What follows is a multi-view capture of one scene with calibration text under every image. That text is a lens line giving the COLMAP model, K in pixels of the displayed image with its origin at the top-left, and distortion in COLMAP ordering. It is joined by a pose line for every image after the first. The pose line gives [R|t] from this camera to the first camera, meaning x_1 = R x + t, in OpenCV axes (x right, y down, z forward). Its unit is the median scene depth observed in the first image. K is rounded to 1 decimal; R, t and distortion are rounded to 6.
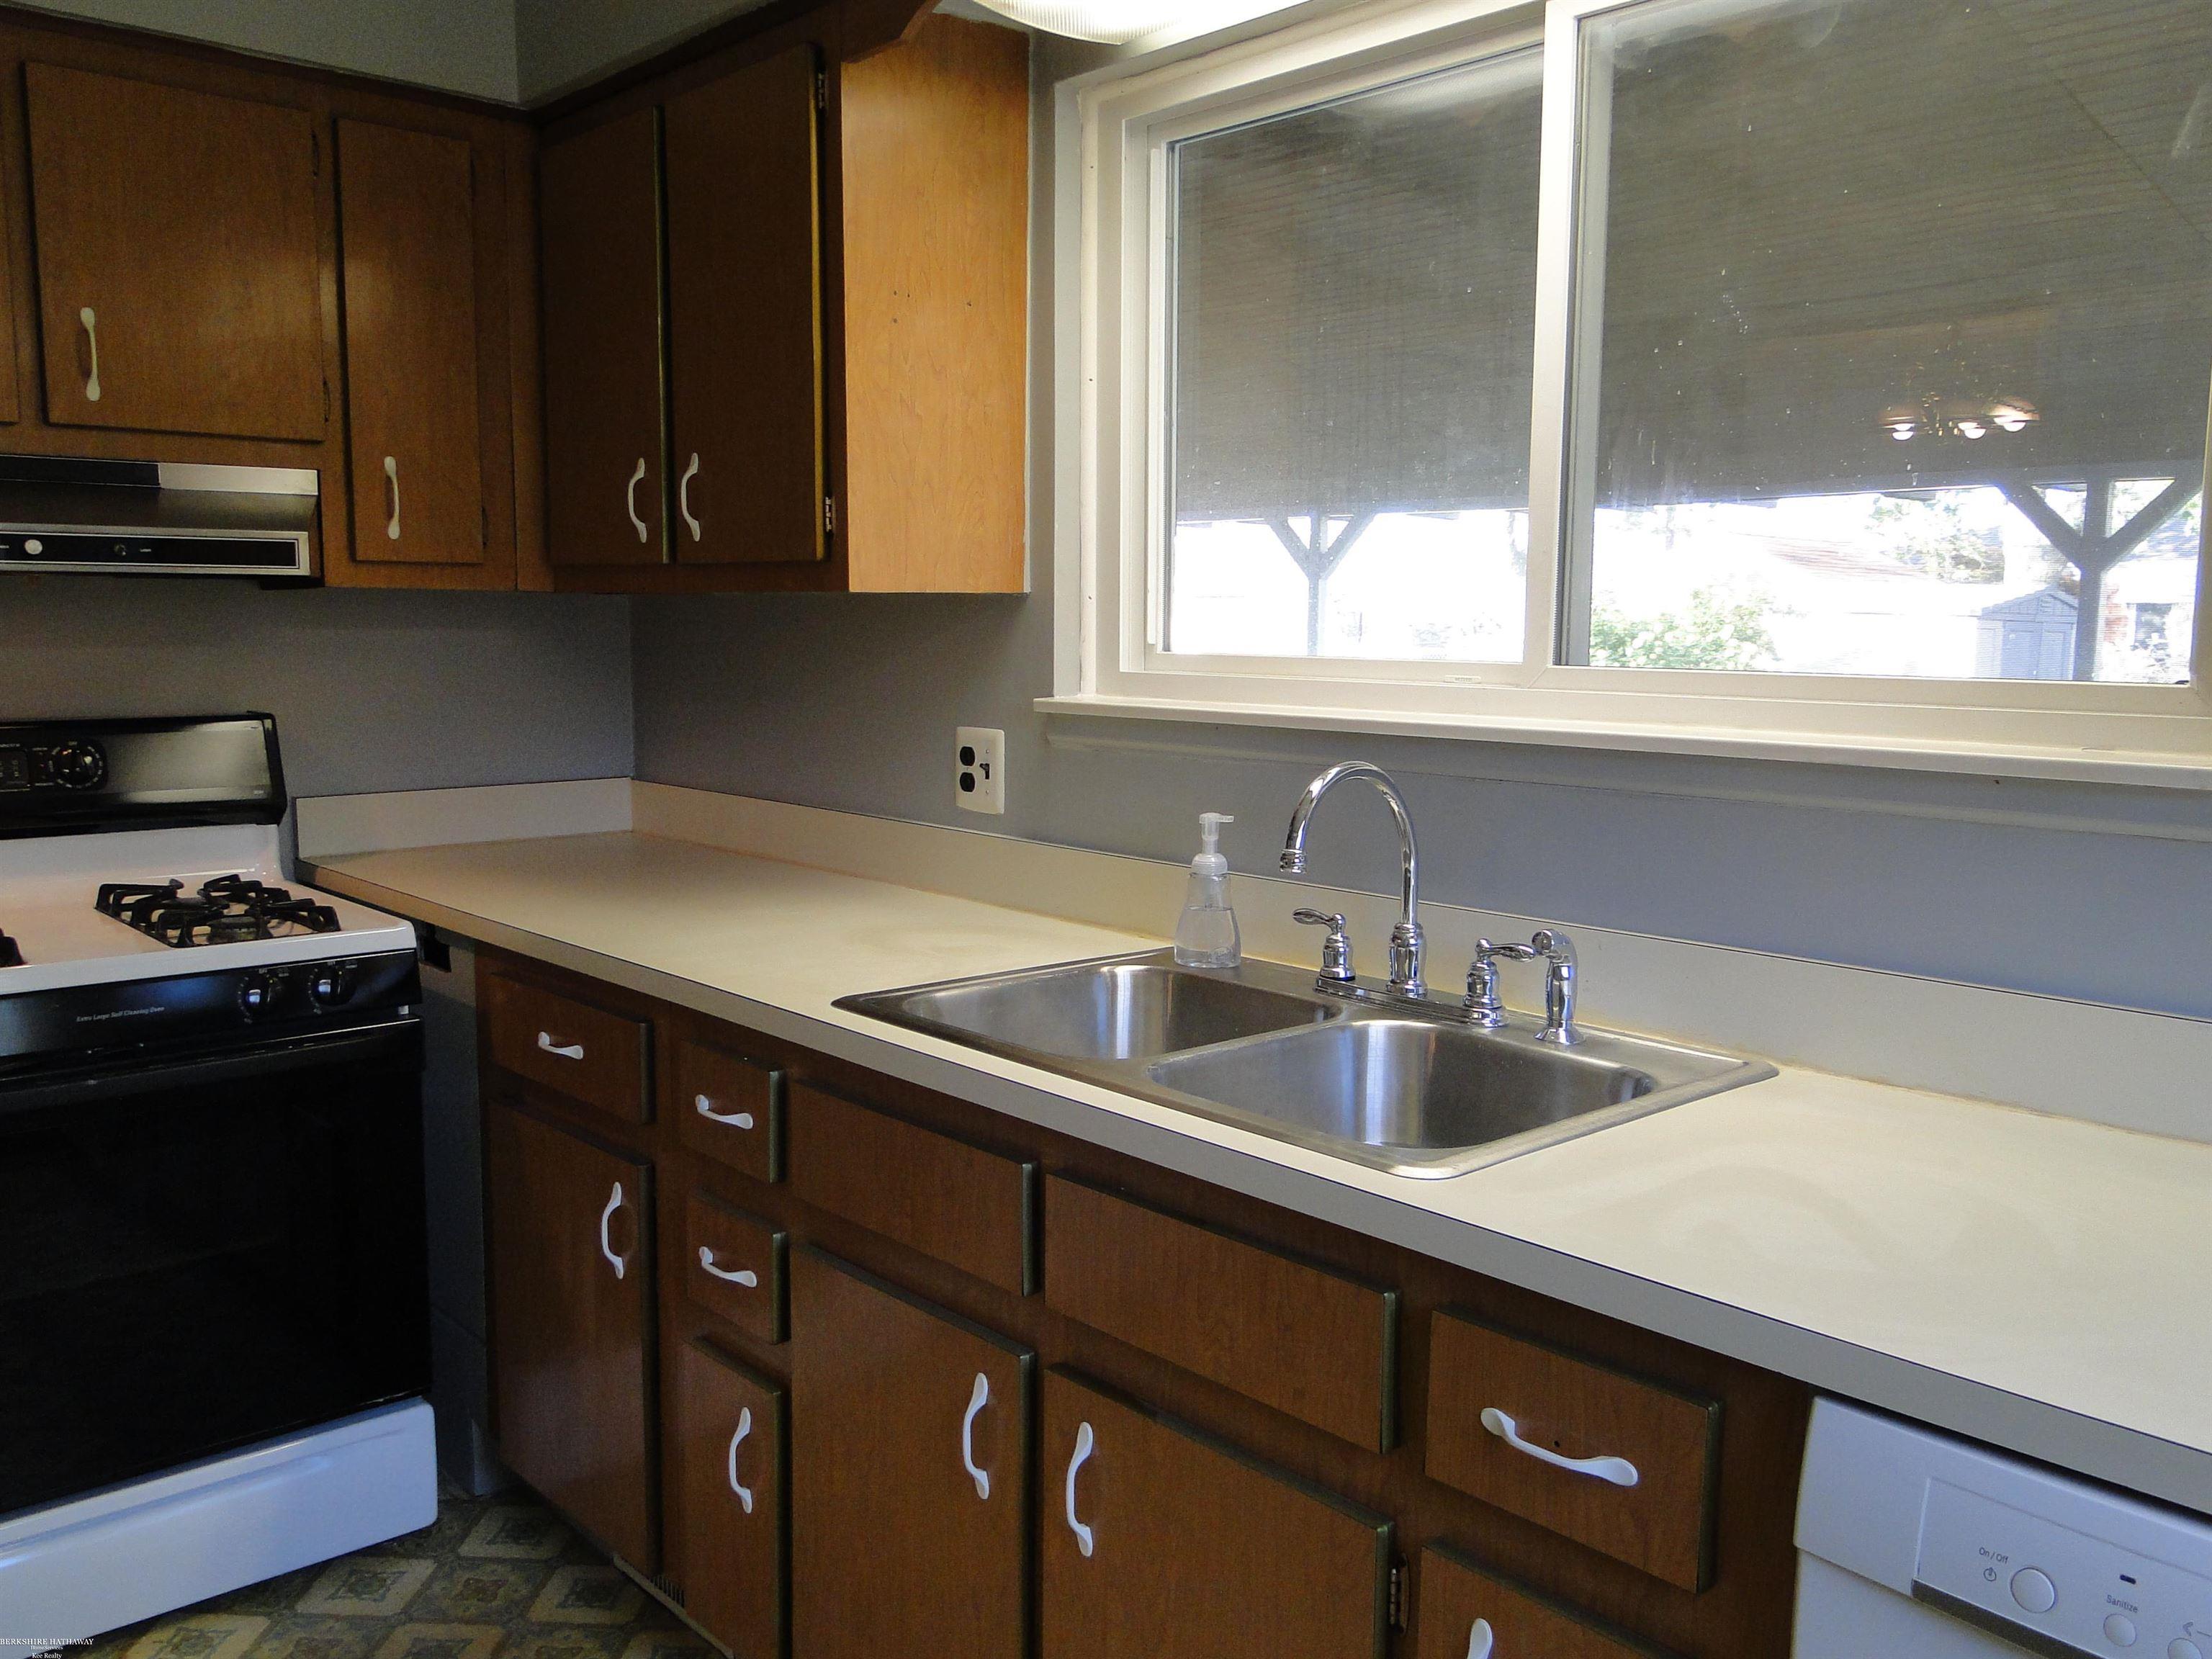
lens RADIAL K [[1817.6, 0, 1106.0], [0, 1817.6, 829.5], [0, 0, 1]] dist [0.006232, -0.009978]
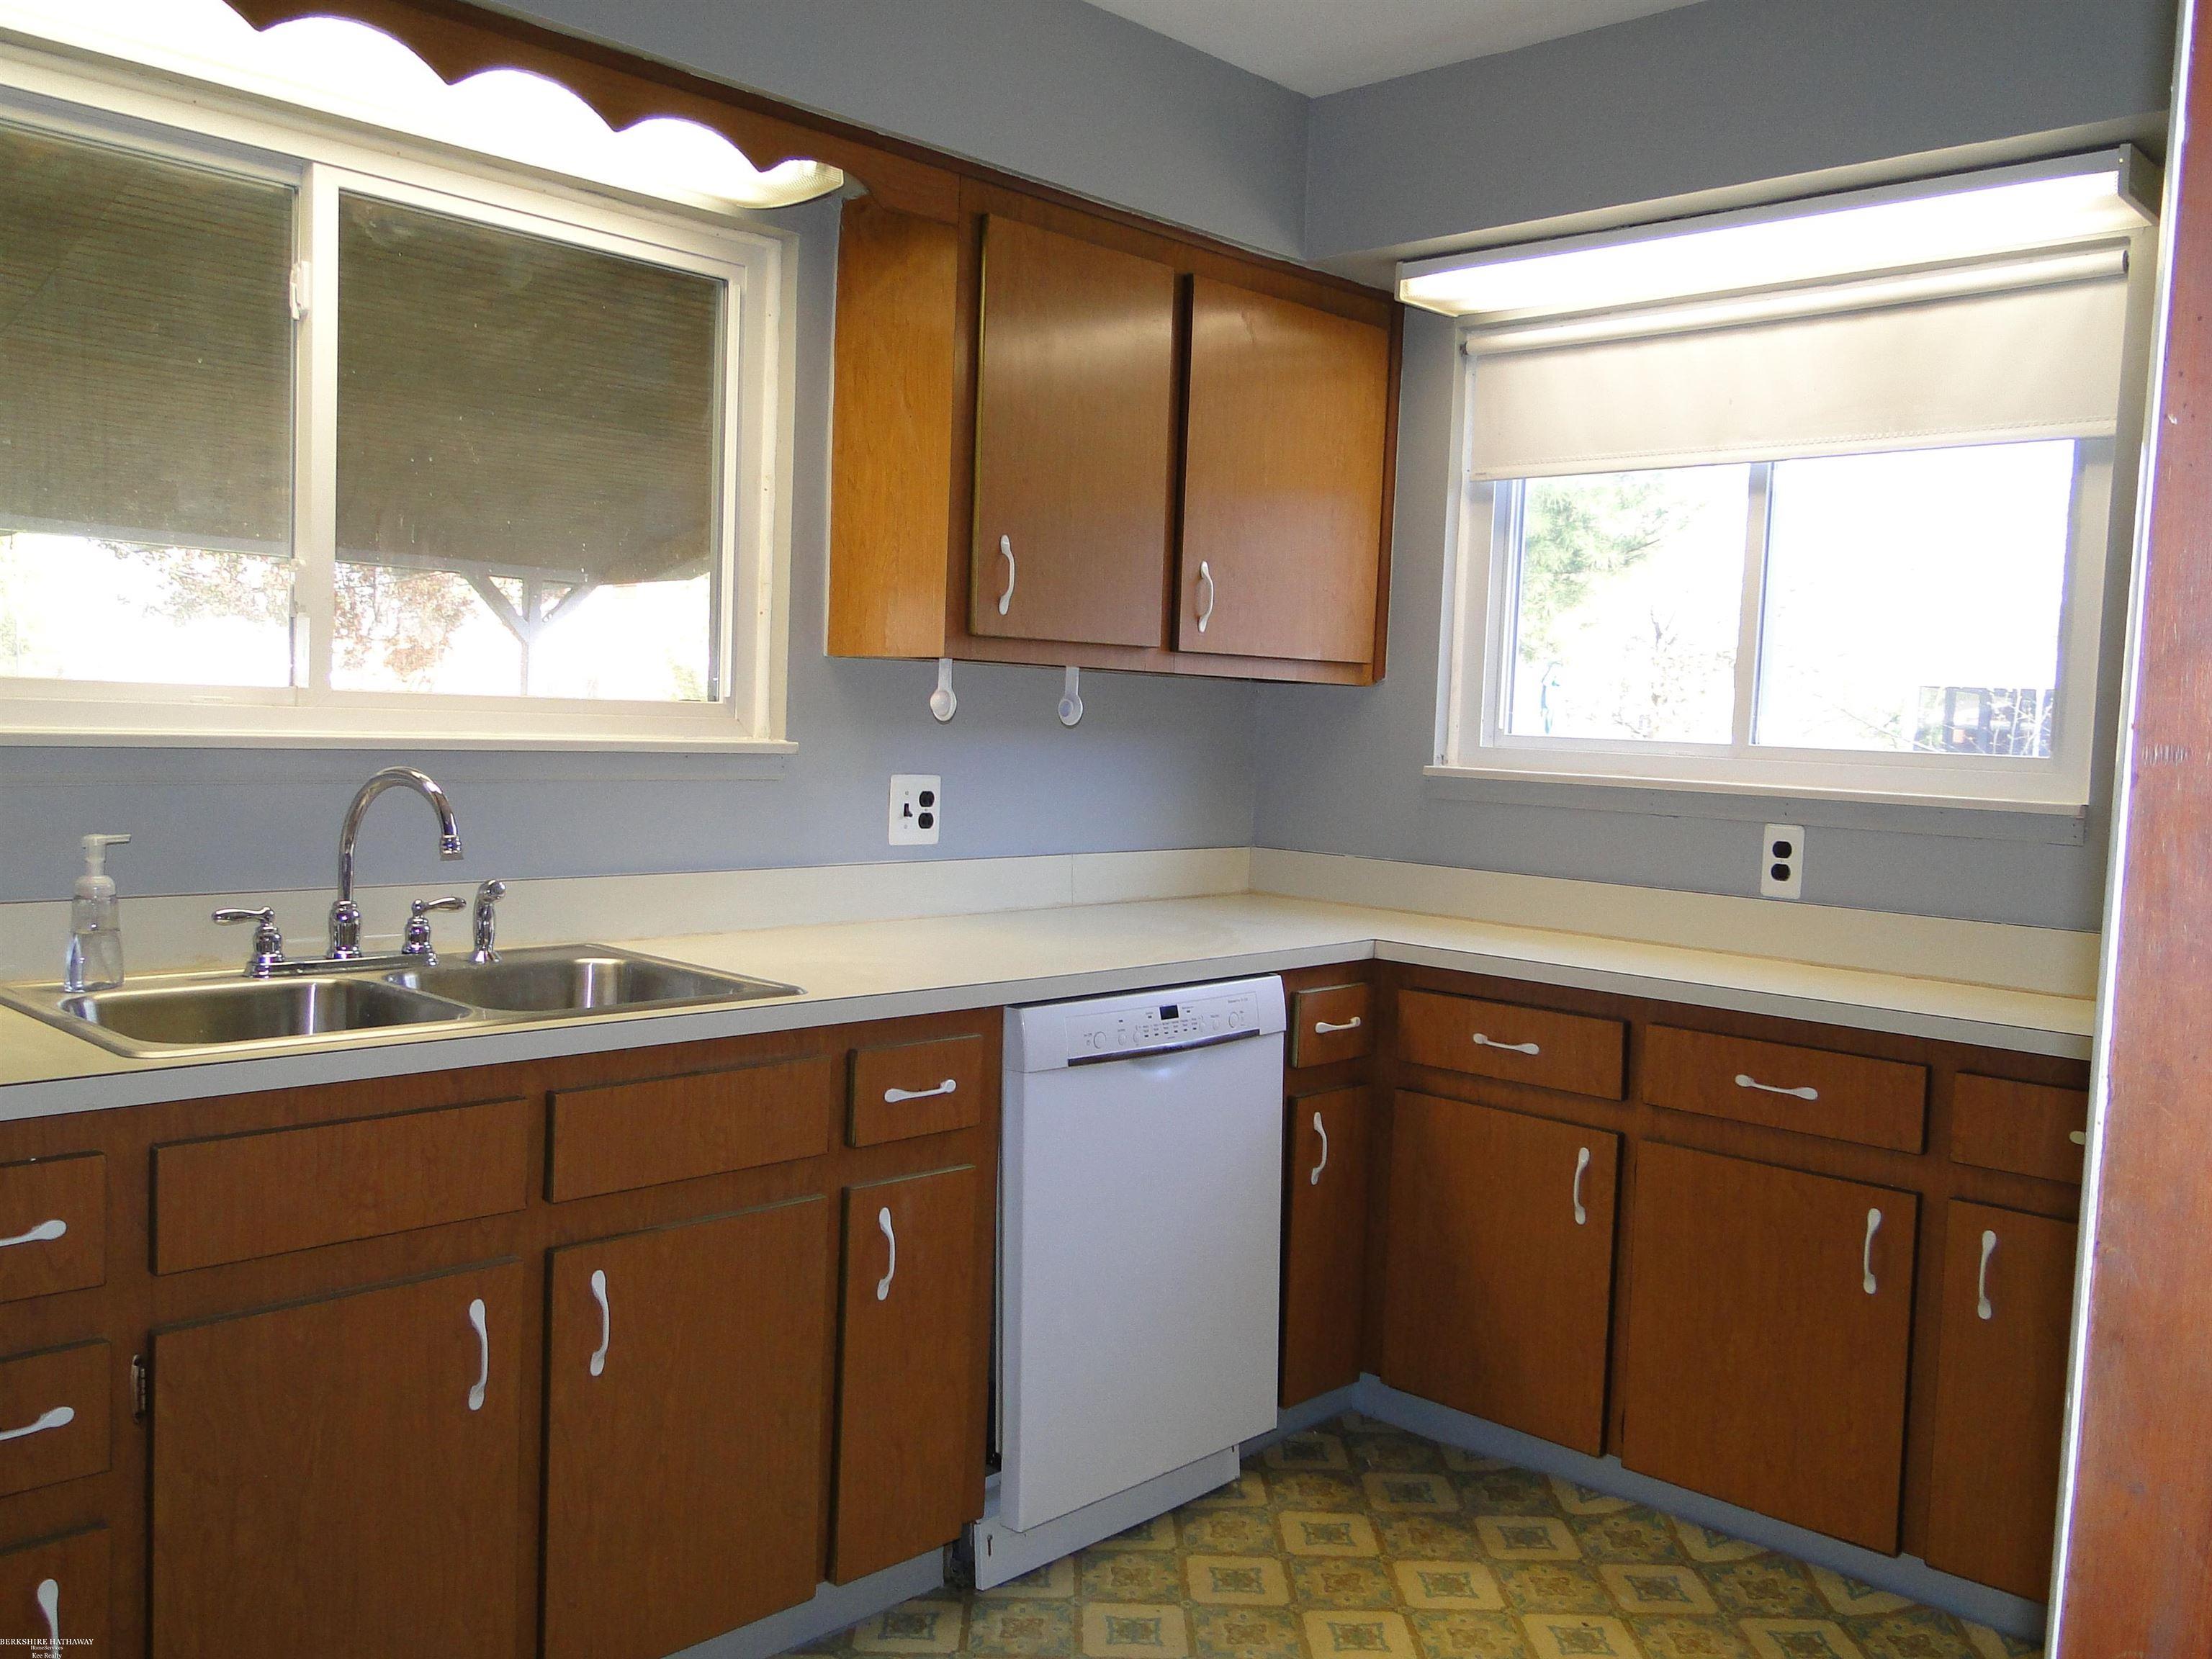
lens RADIAL K [[1817.6, 0, 1106.0], [0, 1817.6, 829.5], [0, 0, 1]] dist [0.006232, -0.009978]
pose [[-0.093071, -0.097895, 0.990835, -1.137887], [0.052397, 0.993294, 0.103060, -0.099405], [-0.994280, 0.061508, -0.087317, 0.613594]]
